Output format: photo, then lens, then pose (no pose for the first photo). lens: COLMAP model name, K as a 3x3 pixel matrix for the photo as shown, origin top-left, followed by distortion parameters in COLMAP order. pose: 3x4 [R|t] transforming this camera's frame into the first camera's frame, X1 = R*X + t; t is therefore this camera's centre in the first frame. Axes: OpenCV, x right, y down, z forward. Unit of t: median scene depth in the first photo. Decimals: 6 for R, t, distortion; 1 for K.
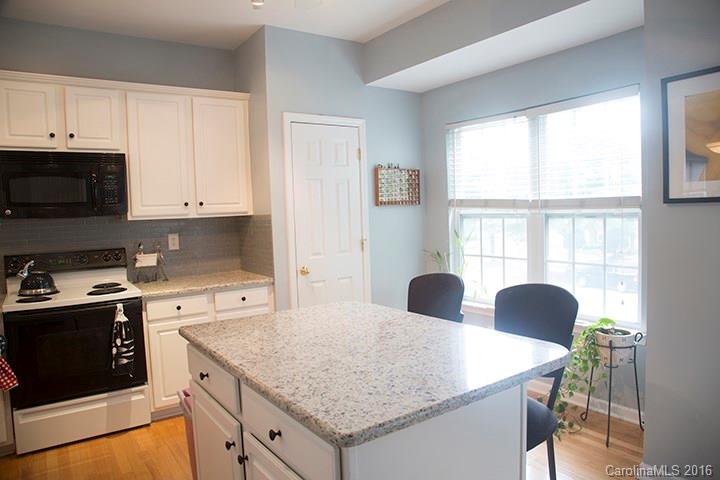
lens RADIAL K [[492.7, 0, 360.0], [0, 492.7, 240.0], [0, 0, 1]] dist [-0.115367, 0.065274]
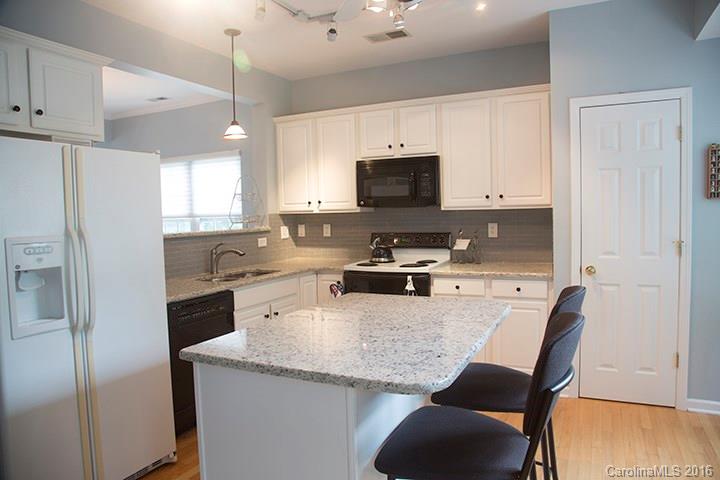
lens RADIAL K [[492.7, 0, 360.0], [0, 492.7, 240.0], [0, 0, 1]] dist [-0.115367, 0.065274]
pose [[0.487903, 0.074003, -0.869755, 0.472805], [-0.044863, 0.997209, 0.059681, -0.028928], [0.871744, 0.009901, 0.489862, 0.202777]]
